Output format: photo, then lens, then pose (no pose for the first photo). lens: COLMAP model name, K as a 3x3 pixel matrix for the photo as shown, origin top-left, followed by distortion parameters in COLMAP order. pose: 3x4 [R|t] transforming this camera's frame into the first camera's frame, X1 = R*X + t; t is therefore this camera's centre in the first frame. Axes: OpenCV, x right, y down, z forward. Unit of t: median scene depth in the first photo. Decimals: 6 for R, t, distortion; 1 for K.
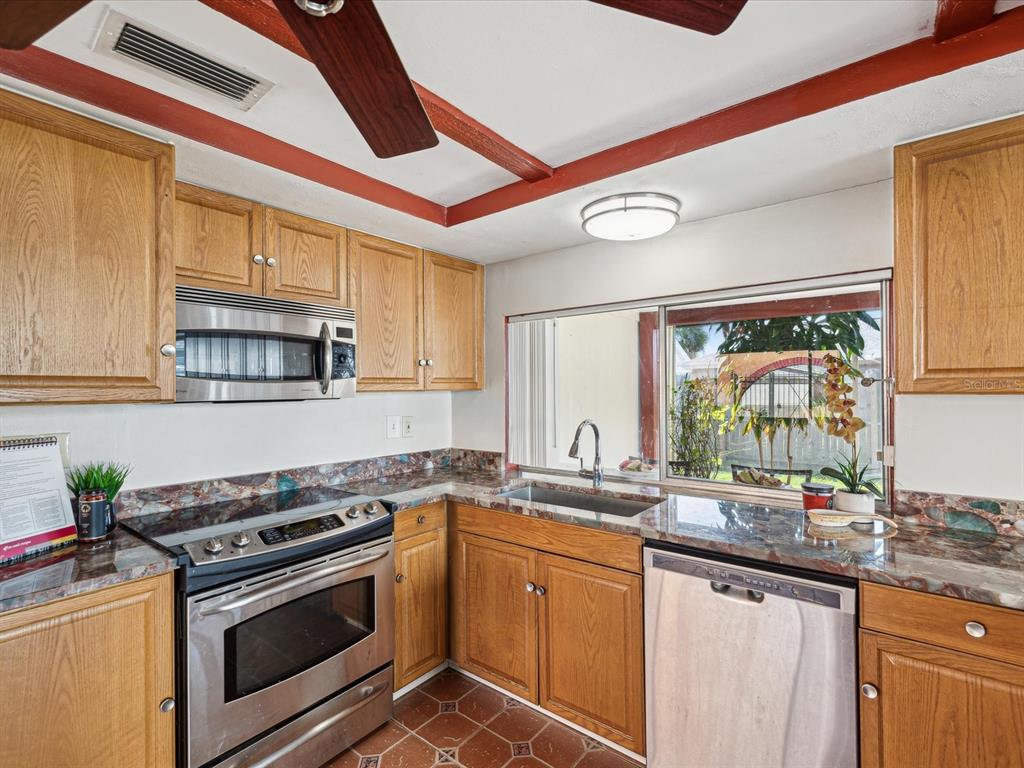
lens RADIAL K [[485.5, 0, 512.7], [0, 485.5, 388.1], [0, 0, 1]] dist [0.001540, 0.000319]
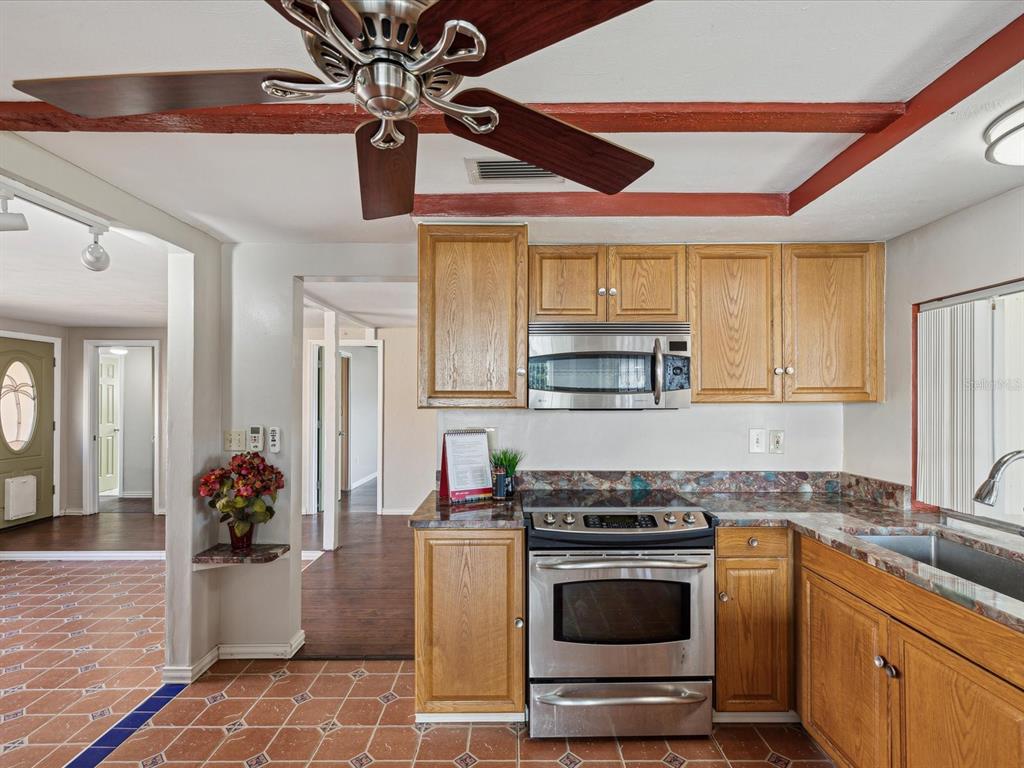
lens RADIAL K [[489.8, 0, 513.5], [0, 489.8, 397.0], [0, 0, 1]] dist [0.002082, 0.000712]
pose [[0.625300, 0.002894, -0.780379, 0.264932], [-0.003982, 0.999992, 0.000518, -0.003373], [0.780374, 0.002784, 0.625306, 0.065043]]
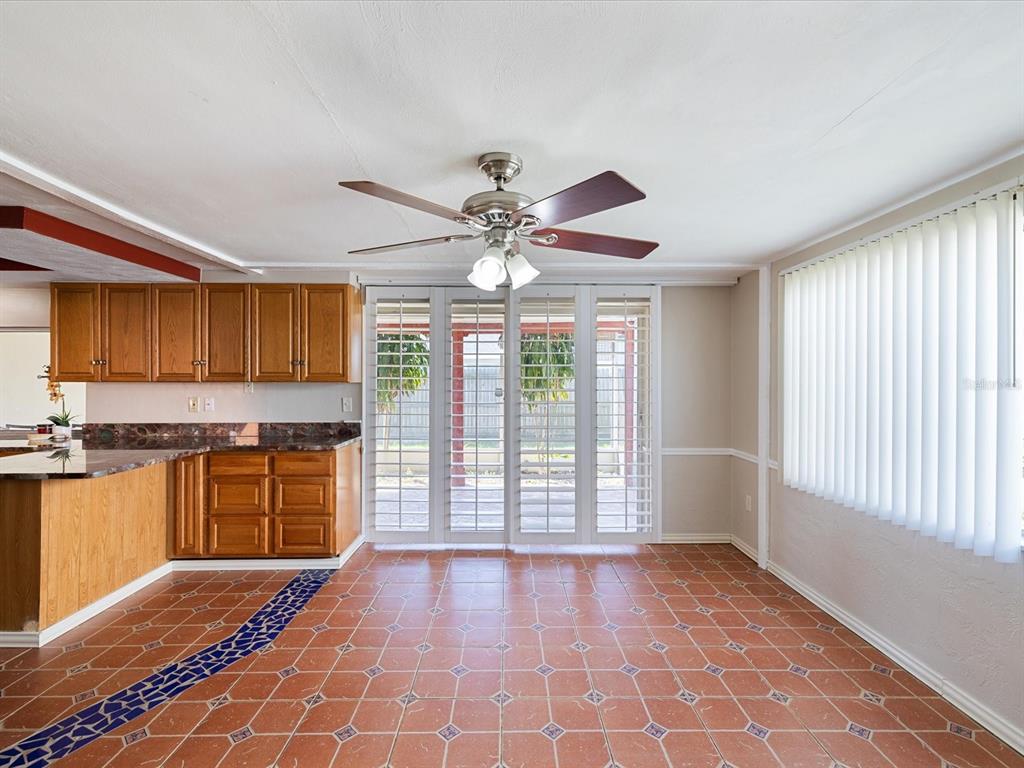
lens RADIAL K [[516.9, 0, 514.1], [0, 516.9, 382.9], [0, 0, 1]] dist [-0.000128, -0.000443]
pose [[0.770252, 0.008926, 0.637677, 0.661090], [-0.007396, 0.999960, -0.005064, 0.011261], [-0.637696, -0.000816, 0.770287, -1.826152]]
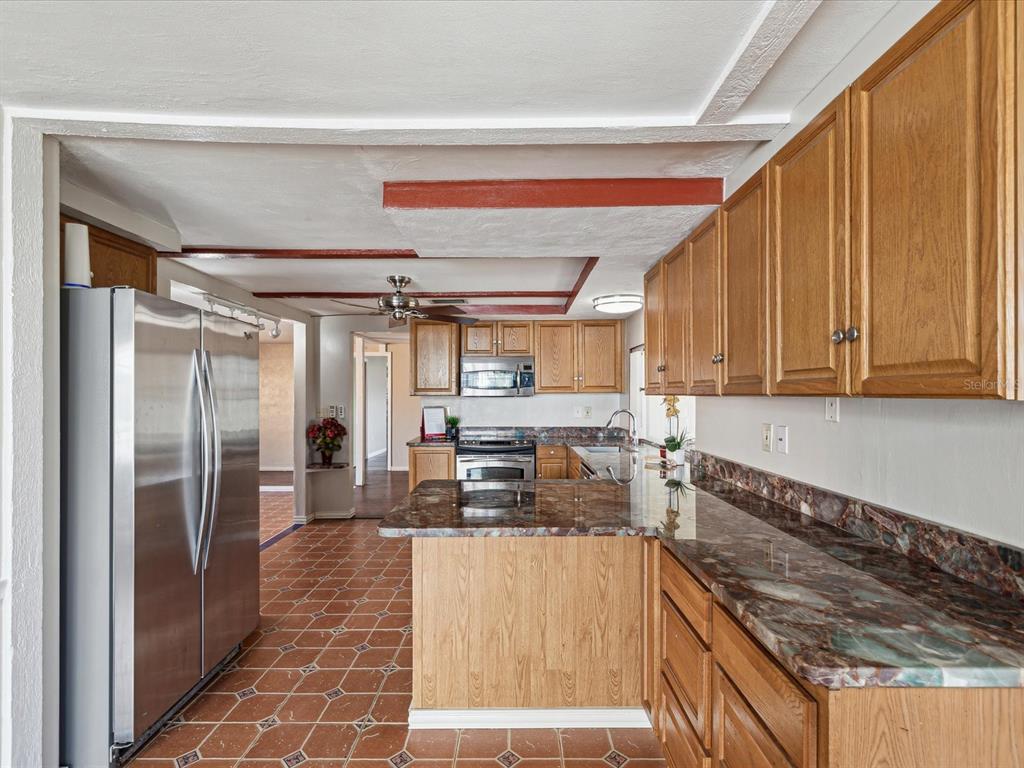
lens RADIAL K [[485.5, 0, 512.7], [0, 485.5, 388.1], [0, 0, 1]] dist [0.001540, 0.000319]
pose [[0.620232, -0.003939, -0.784408, 1.474099], [-0.001064, 0.999982, -0.005863, -0.002218], [0.784418, 0.004471, 0.620217, -0.510332]]
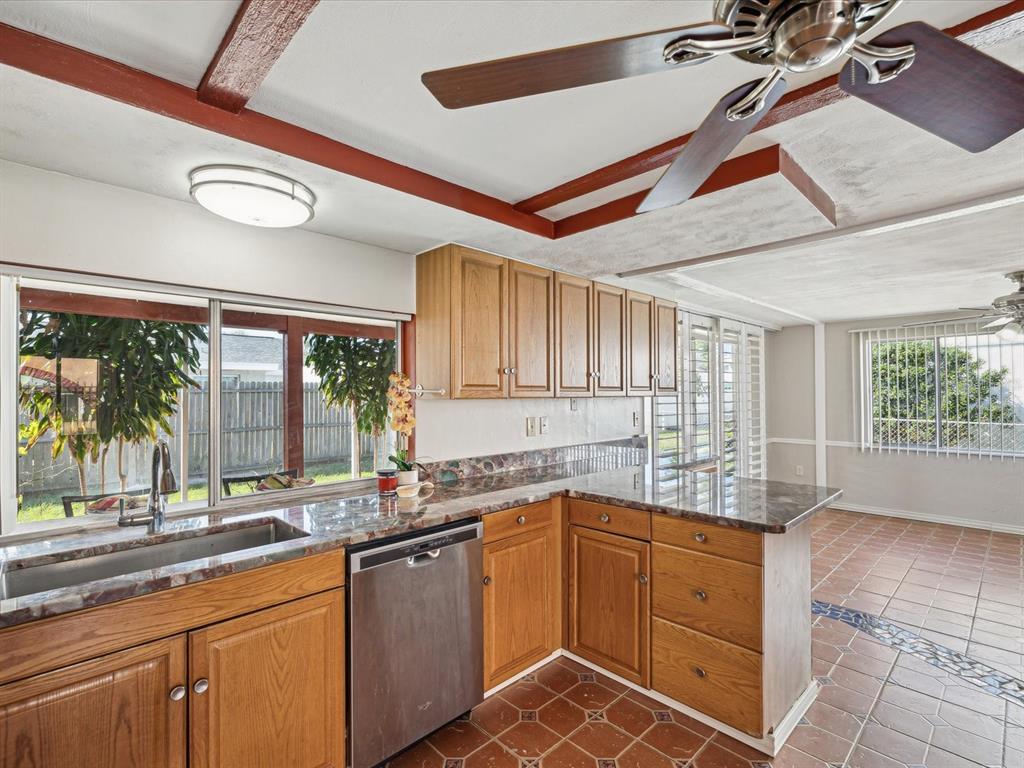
lens RADIAL K [[488.6, 0, 507.5], [0, 488.6, 387.9], [0, 0, 1]] dist [-0.001798, -0.000103]
pose [[0.133237, 0.019849, 0.990885, -0.548763], [0.003144, 0.999786, -0.020450, 0.005571], [-0.991079, 0.005840, 0.133146, 0.438912]]
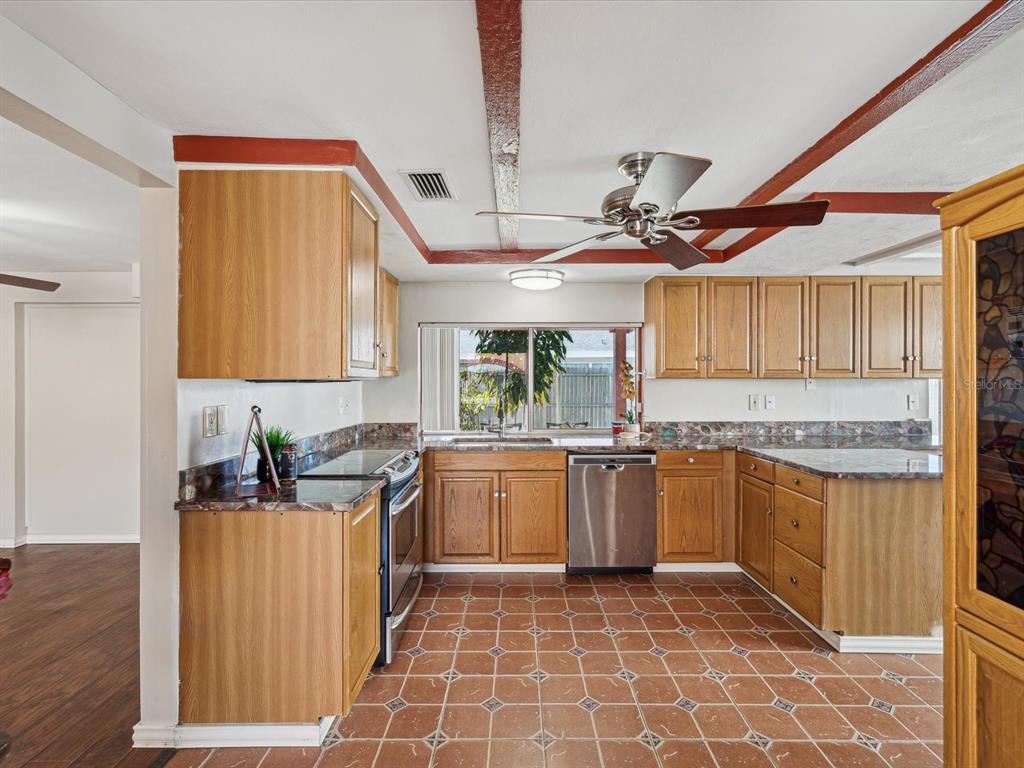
lens RADIAL K [[489.8, 0, 513.5], [0, 489.8, 397.0], [0, 0, 1]] dist [0.002082, 0.000712]
pose [[0.783851, -0.014360, 0.620783, -0.914664], [-0.006792, 0.999474, 0.031697, 0.022105], [-0.620912, -0.029062, 0.783341, -0.333479]]
